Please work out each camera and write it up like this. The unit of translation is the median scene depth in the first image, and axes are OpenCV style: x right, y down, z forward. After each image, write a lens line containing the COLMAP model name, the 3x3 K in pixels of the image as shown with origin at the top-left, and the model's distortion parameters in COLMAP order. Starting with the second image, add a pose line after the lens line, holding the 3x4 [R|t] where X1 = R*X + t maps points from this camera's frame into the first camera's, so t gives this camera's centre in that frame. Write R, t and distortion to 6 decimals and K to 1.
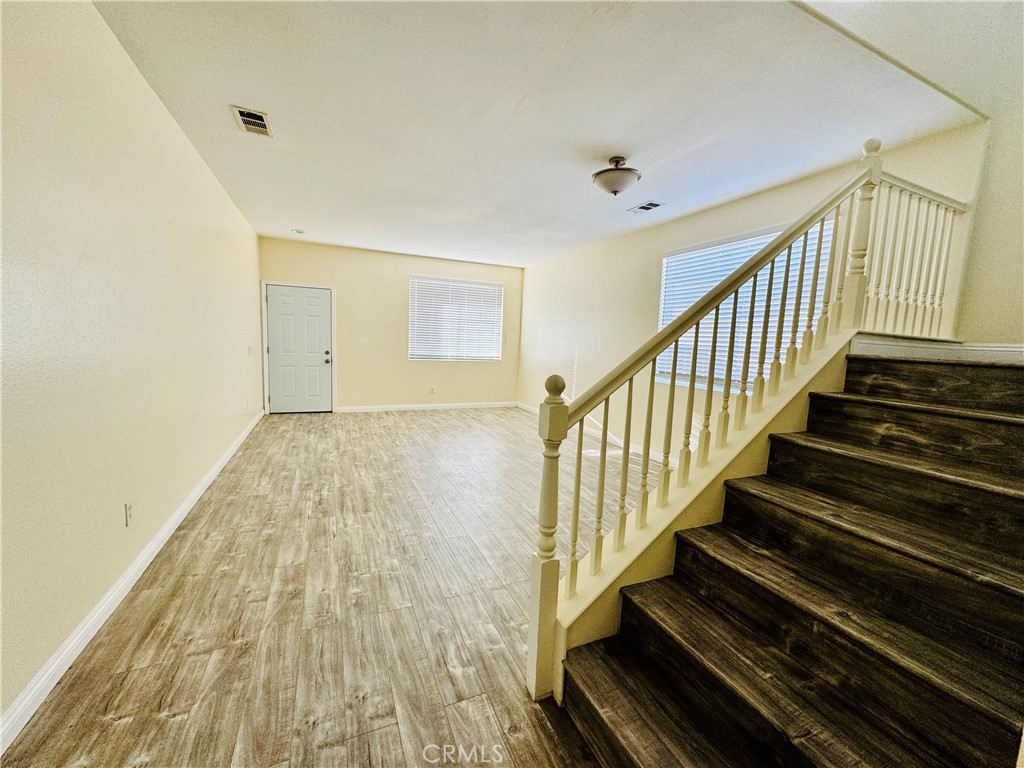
lens RADIAL K [[408.2, 0, 508.0], [0, 408.2, 385.5], [0, 0, 1]] dist [-0.002530, 0.000132]
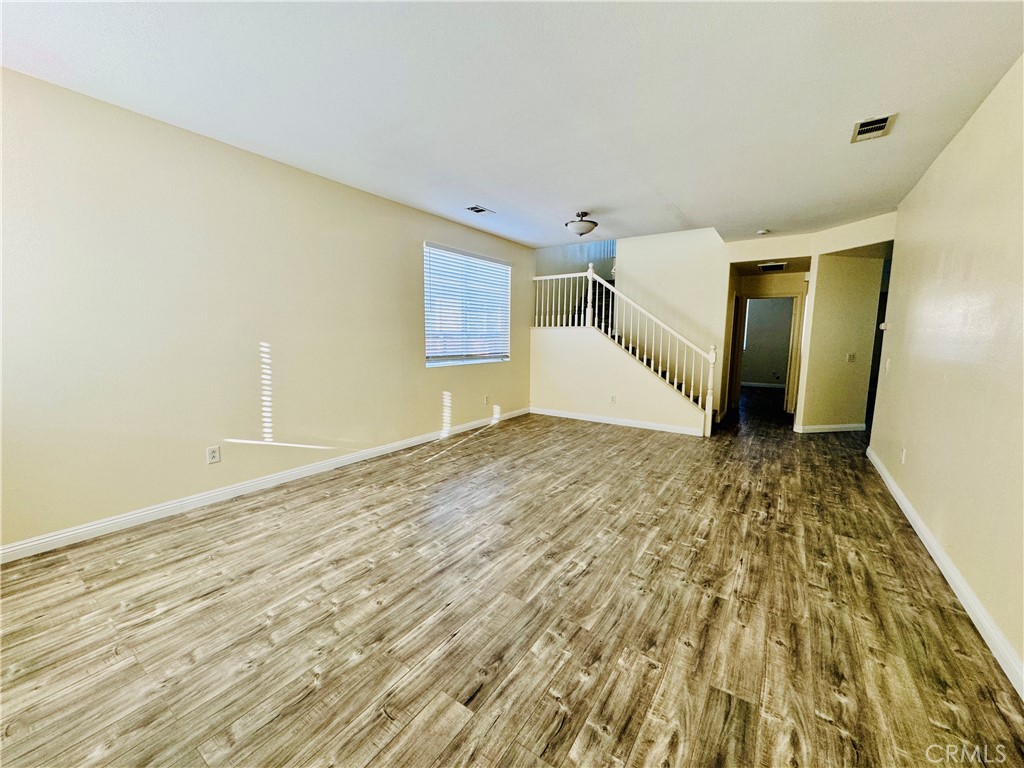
lens RADIAL K [[408.2, 0, 520.1], [0, 408.2, 383.3], [0, 0, 1]] dist [-0.002530, 0.000132]
pose [[-0.539494, -0.146923, 0.829072, -0.857820], [0.061631, 0.975126, 0.212910, -0.240164], [-0.839731, 0.165960, -0.517020, 1.853717]]
